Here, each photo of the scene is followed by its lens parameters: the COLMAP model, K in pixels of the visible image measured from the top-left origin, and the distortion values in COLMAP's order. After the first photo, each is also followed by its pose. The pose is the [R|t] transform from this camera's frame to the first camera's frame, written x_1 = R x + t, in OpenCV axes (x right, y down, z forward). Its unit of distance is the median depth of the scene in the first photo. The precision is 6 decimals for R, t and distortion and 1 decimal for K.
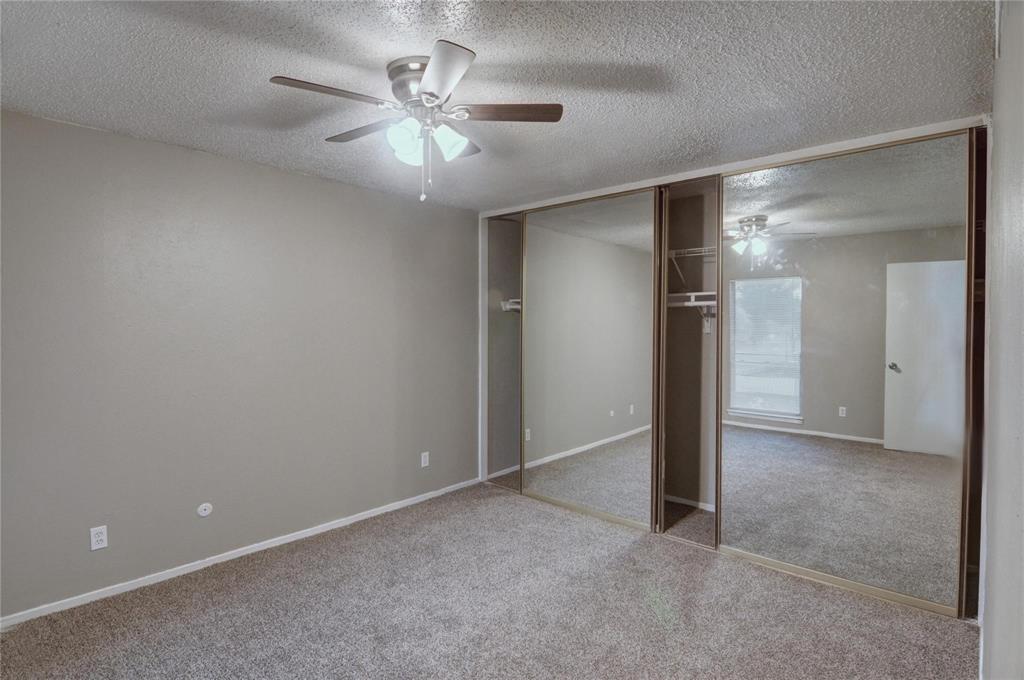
lens RADIAL K [[531.1, 0, 509.7], [0, 531.1, 317.8], [0, 0, 1]] dist [0.004129, -0.014269]
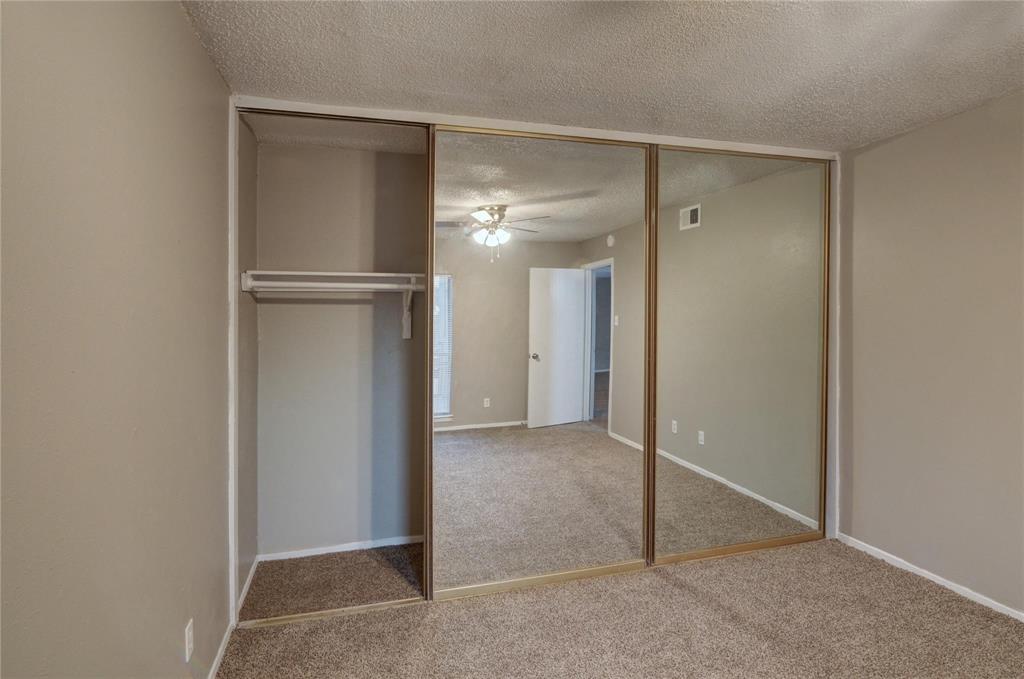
lens RADIAL K [[531.1, 0, 509.7], [0, 531.1, 317.3], [0, 0, 1]] dist [0.004129, -0.014269]
pose [[0.527702, 0.000462, 0.849429, -0.312489], [0.010694, 0.999917, -0.007188, 0.015228], [-0.849362, 0.012877, 0.527654, 0.460228]]
